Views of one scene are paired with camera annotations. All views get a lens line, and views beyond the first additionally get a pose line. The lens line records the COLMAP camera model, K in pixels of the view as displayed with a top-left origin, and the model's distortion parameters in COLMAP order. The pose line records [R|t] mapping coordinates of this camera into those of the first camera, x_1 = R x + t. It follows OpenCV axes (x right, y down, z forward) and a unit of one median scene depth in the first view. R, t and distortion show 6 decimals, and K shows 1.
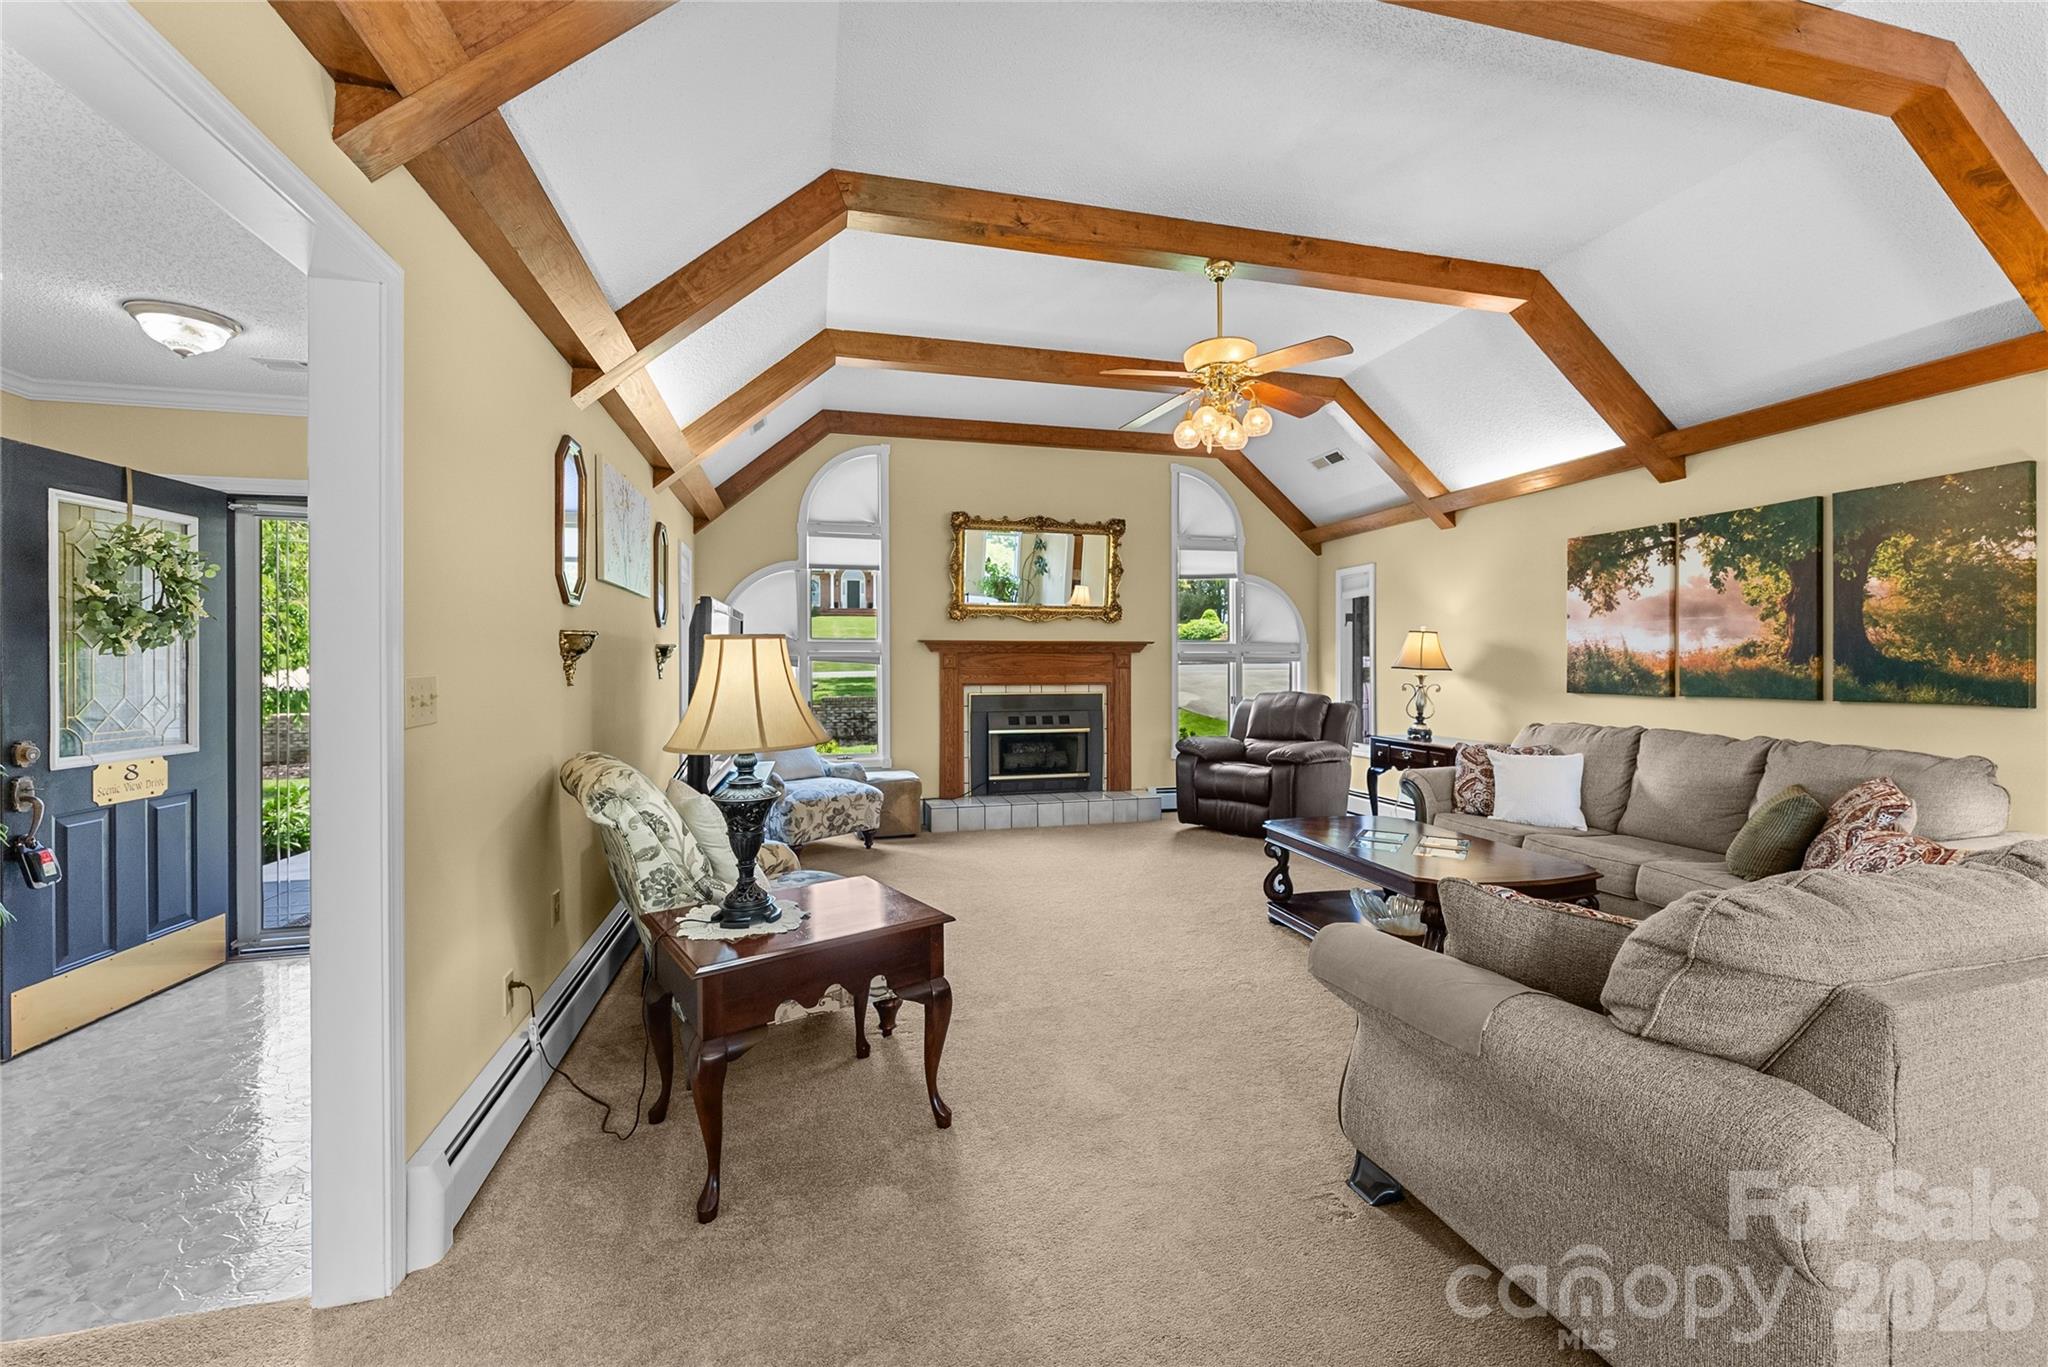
lens RADIAL K [[828.0, 0, 1028.7], [0, 828.0, 666.0], [0, 0, 1]] dist [-0.000789, -0.000157]
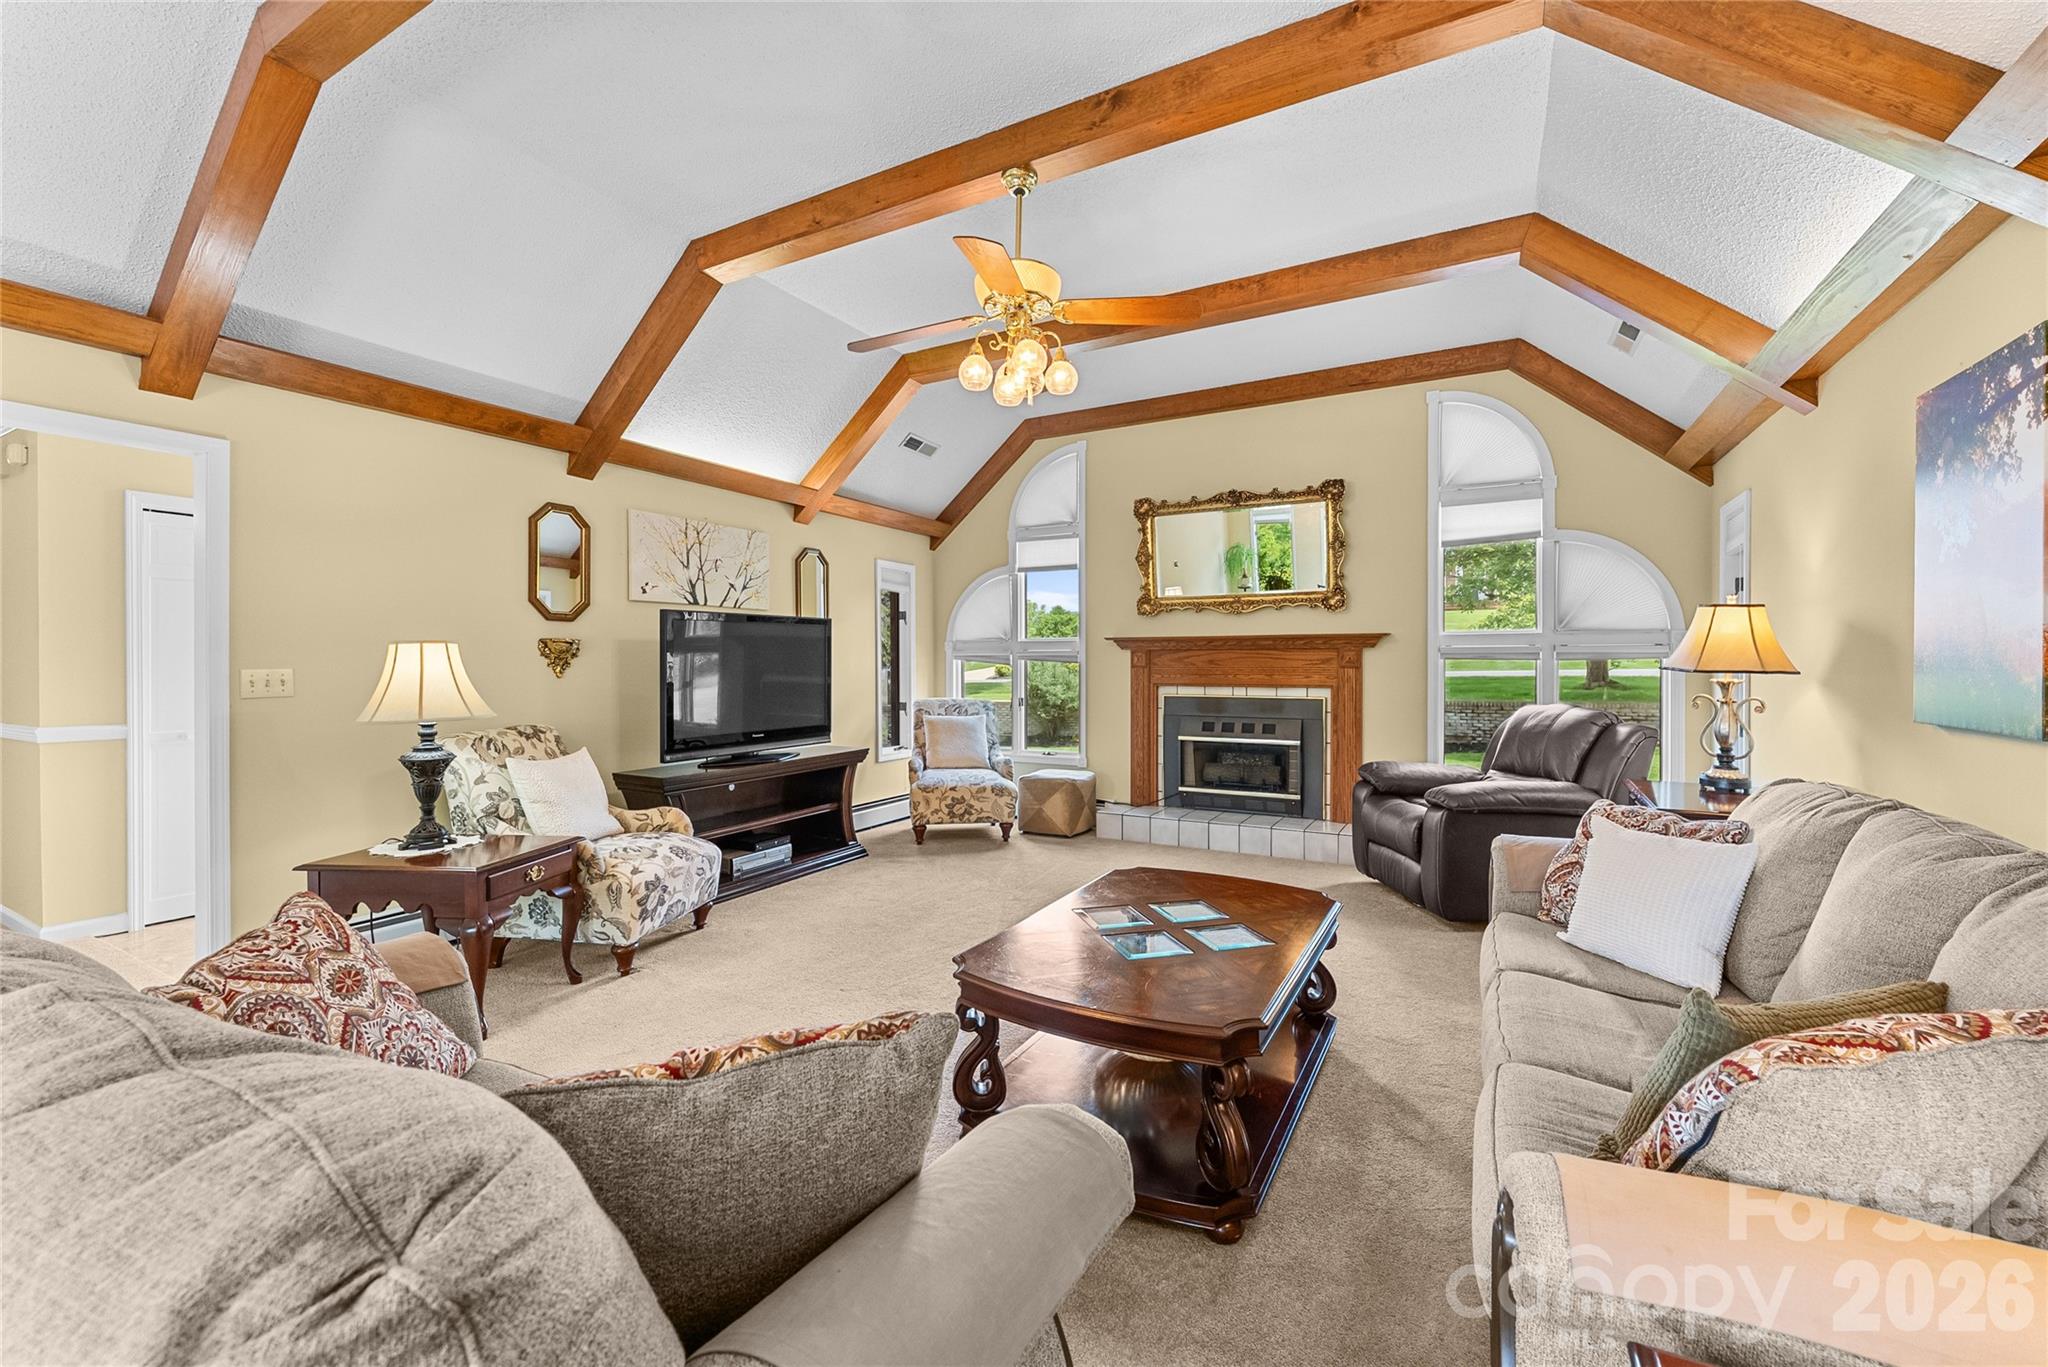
lens RADIAL K [[826.5, 0, 1029.1], [0, 826.5, 674.8], [0, 0, 1]] dist [-0.003541, -0.000378]
pose [[0.729061, 0.009764, -0.684379, 0.664367], [-0.001485, 0.999918, 0.012684, -0.000162], [0.684447, -0.008231, 0.729016, 0.338666]]
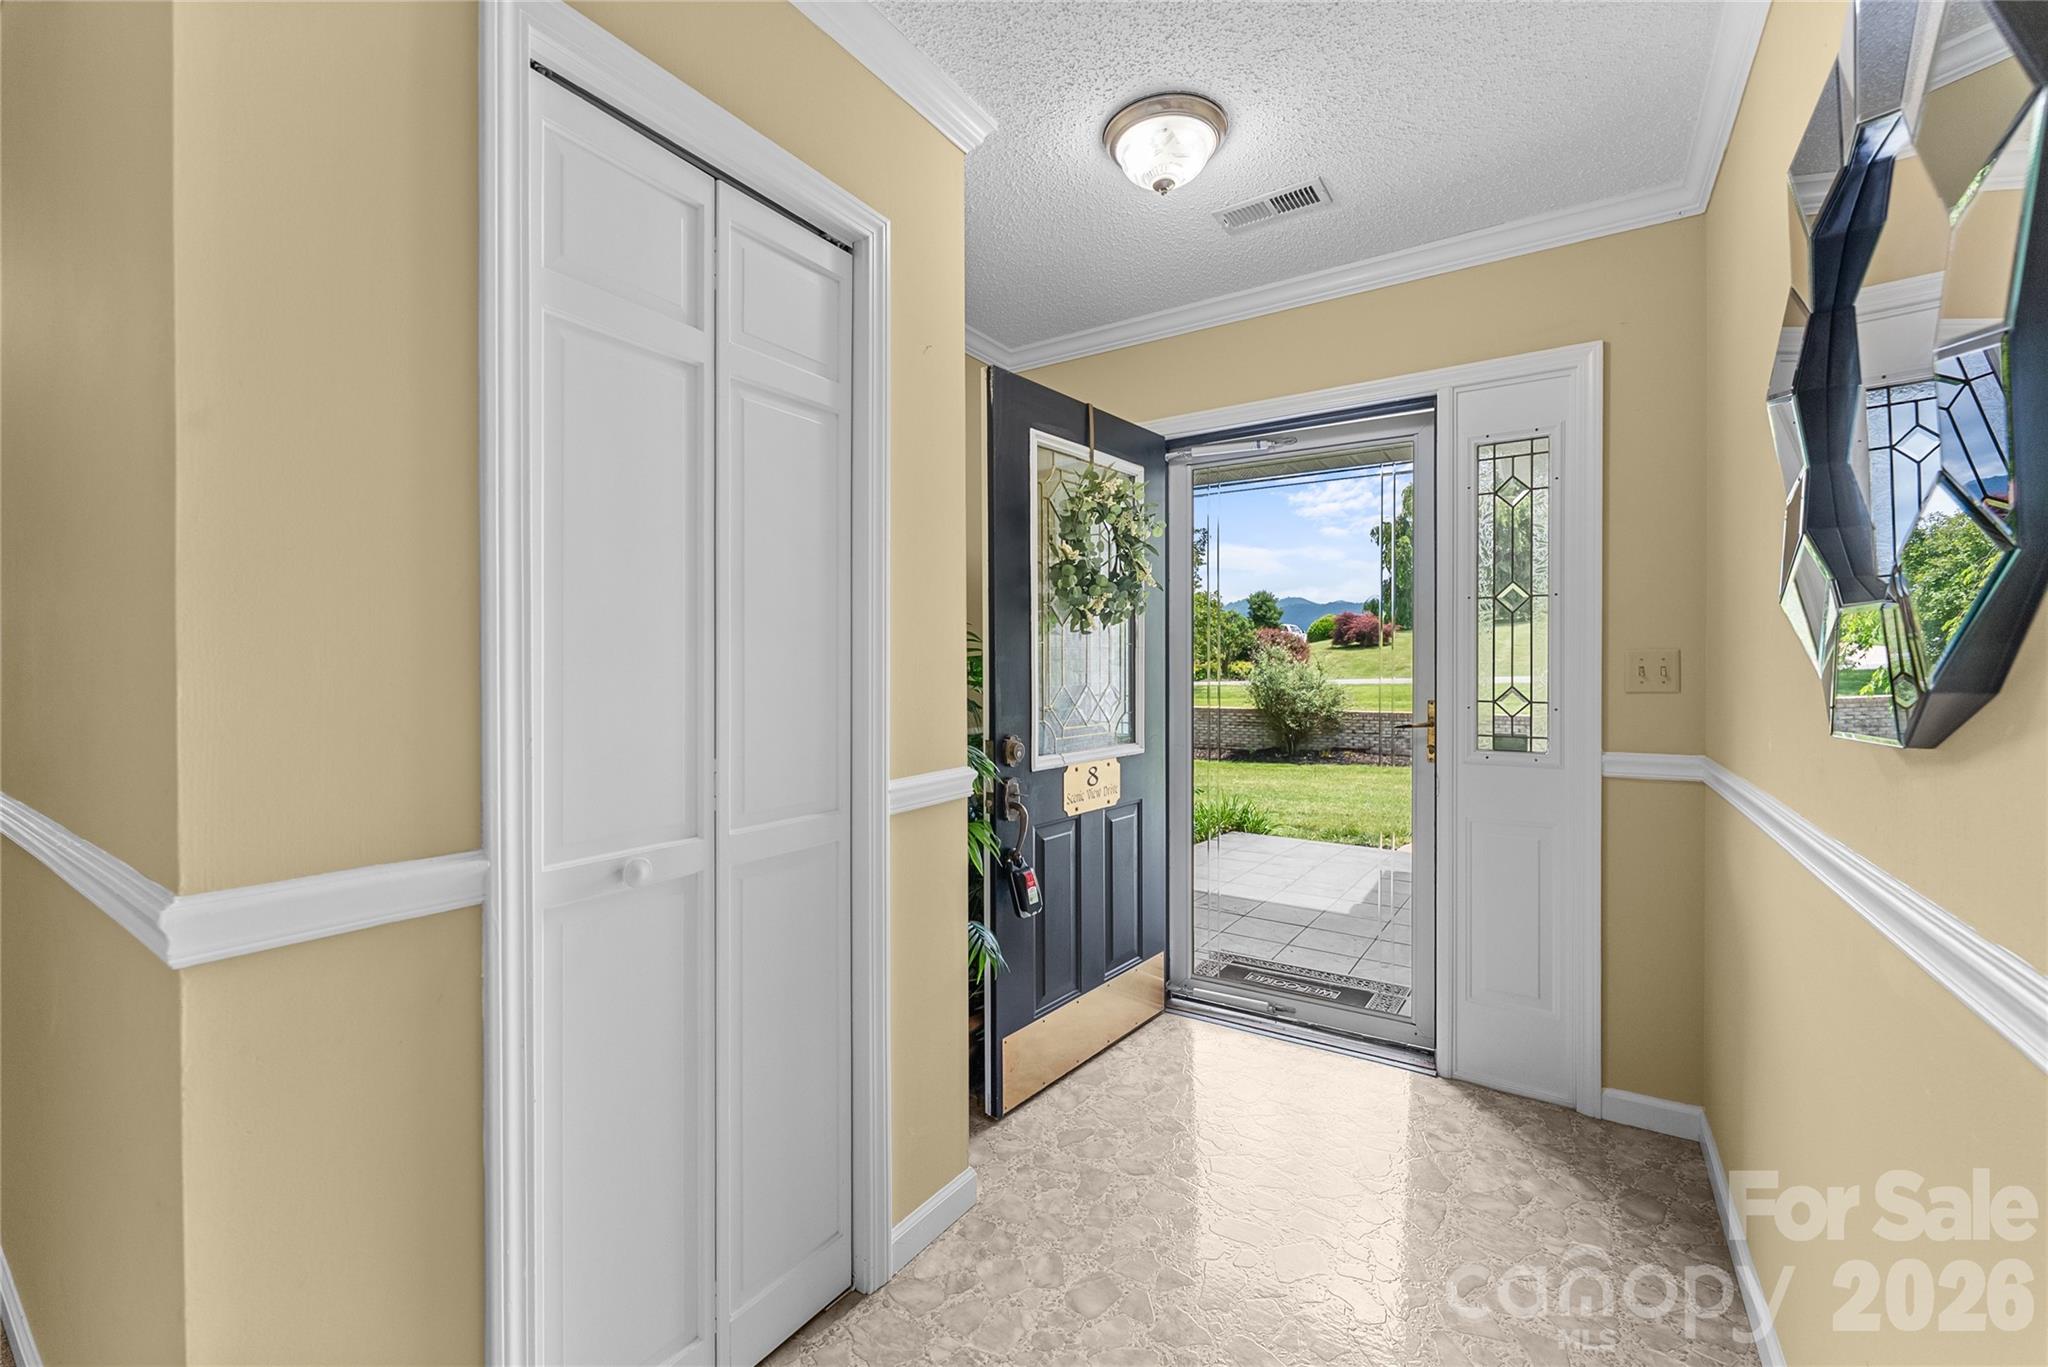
lens RADIAL K [[828.0, 0, 1028.7], [0, 828.0, 666.0], [0, 0, 1]] dist [-0.000789, -0.000157]
pose [[0.670821, -0.004856, -0.741604, -0.359686], [0.001098, 0.999984, -0.005554, 0.016163], [0.741619, 0.002911, 0.670815, 0.278525]]
